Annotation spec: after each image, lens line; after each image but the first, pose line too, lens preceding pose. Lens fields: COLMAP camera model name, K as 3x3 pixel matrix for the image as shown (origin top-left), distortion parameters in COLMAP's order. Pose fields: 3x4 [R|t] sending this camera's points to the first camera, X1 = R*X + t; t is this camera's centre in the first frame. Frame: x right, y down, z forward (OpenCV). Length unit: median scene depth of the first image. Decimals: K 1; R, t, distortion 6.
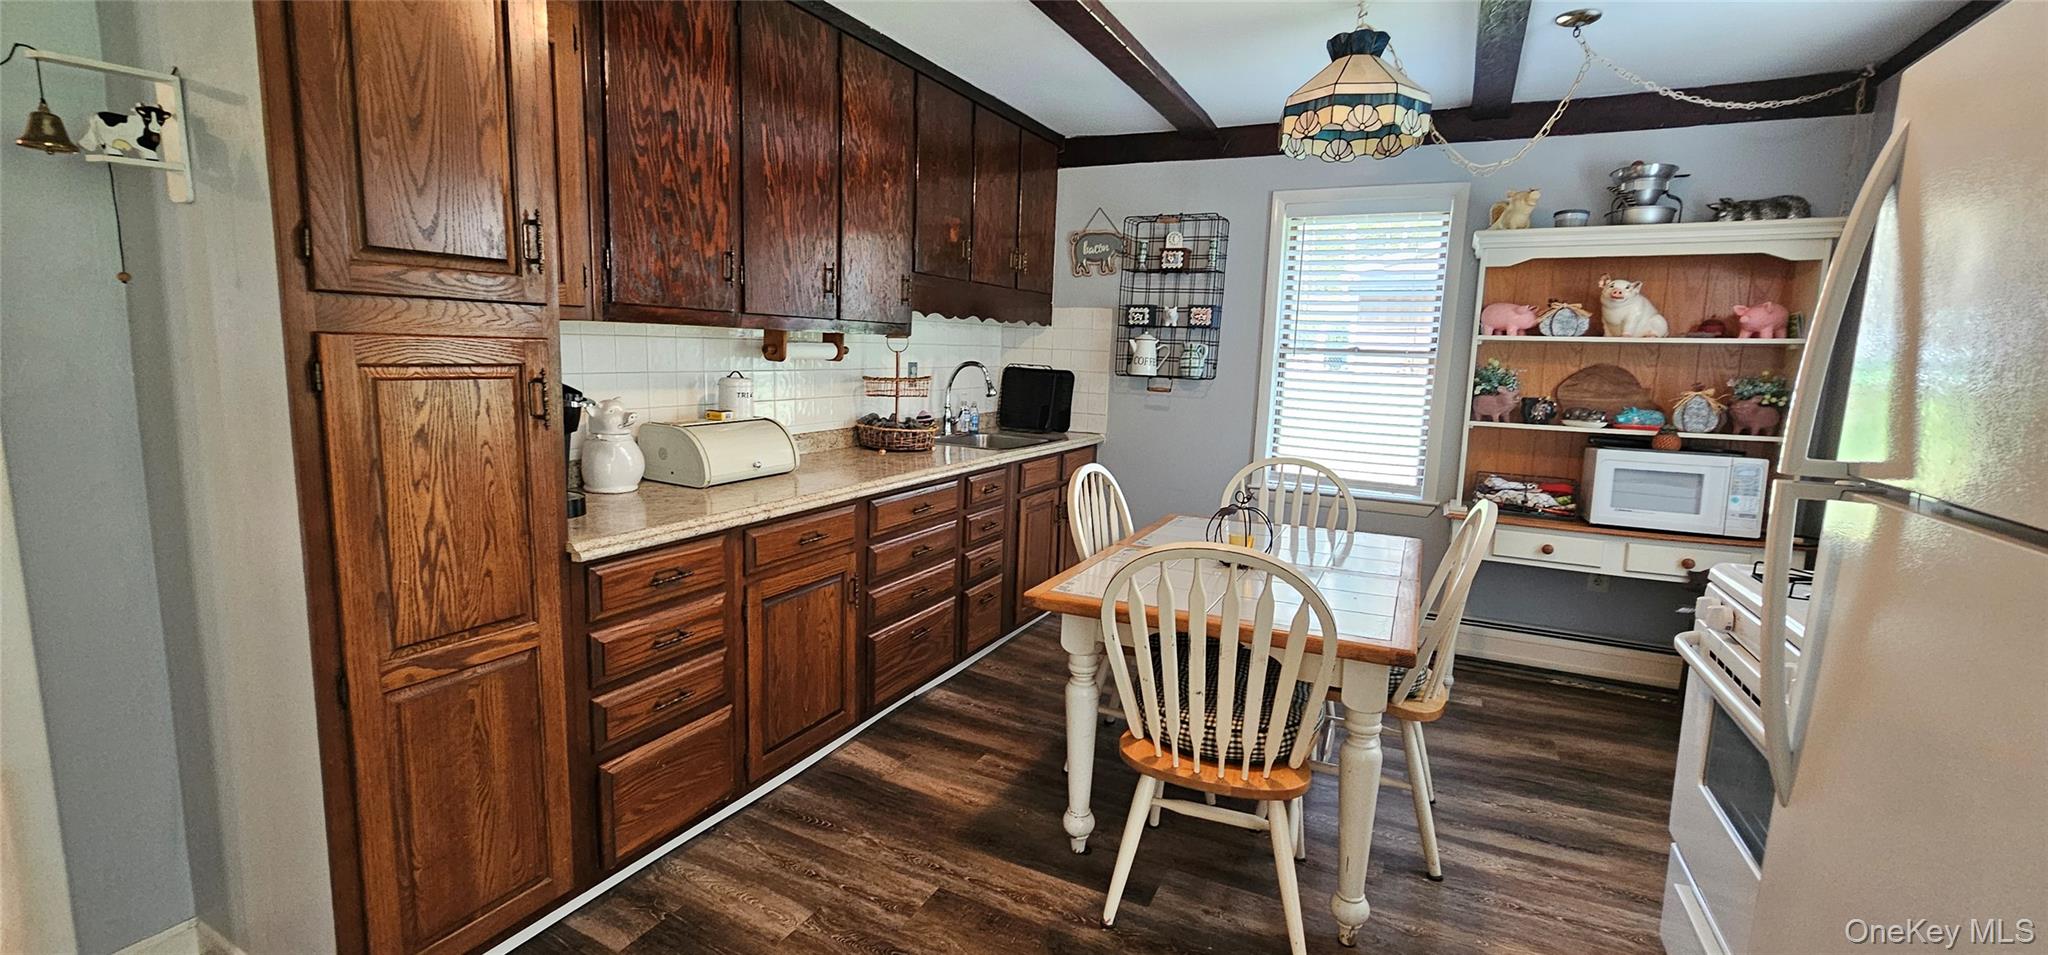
lens RADIAL K [[841.5, 0, 1005.3], [0, 841.5, 465.8], [0, 0, 1]] dist [-0.000210, -0.000732]
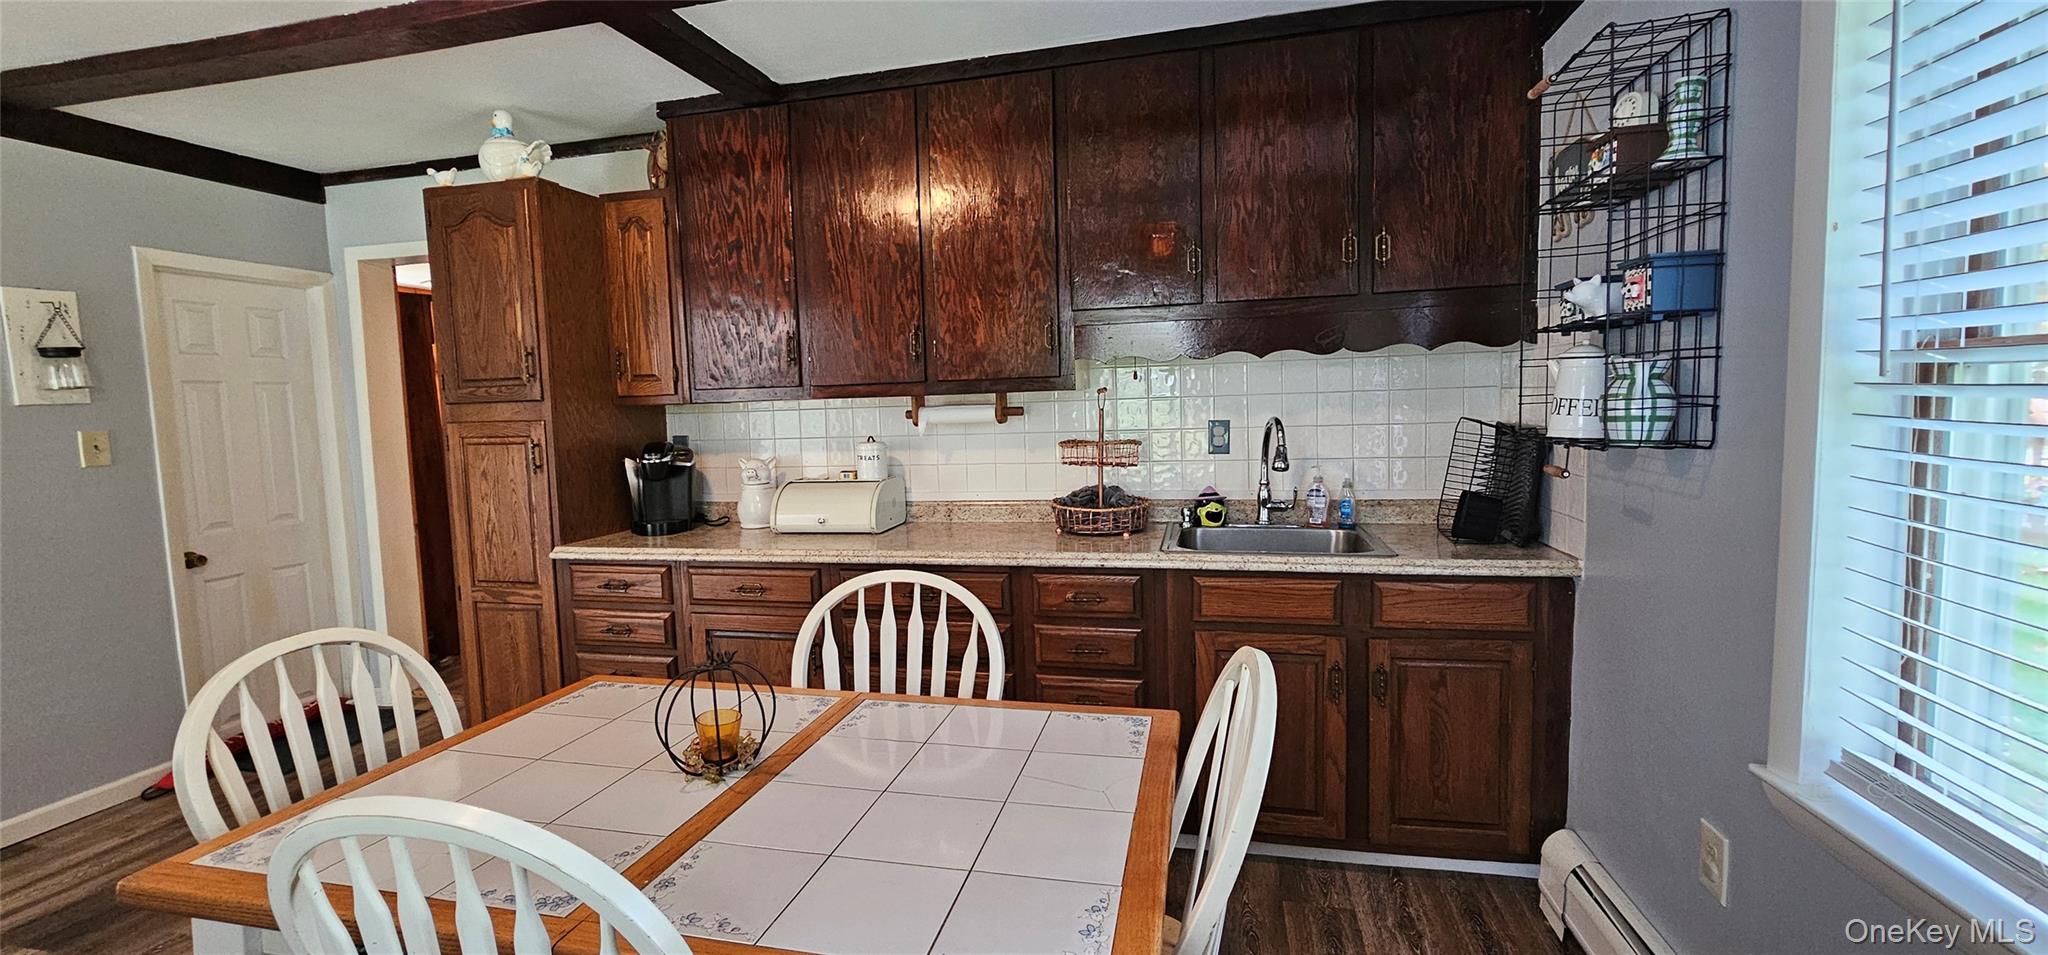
lens RADIAL K [[841.5, 0, 1020.4], [0, 841.5, 468.7], [0, 0, 1]] dist [-0.000210, -0.000732]
pose [[0.242202, 0.037714, -0.969493, 0.692487], [-0.097842, 0.995100, 0.014267, -0.091400], [0.965280, 0.091402, 0.244705, 0.802737]]
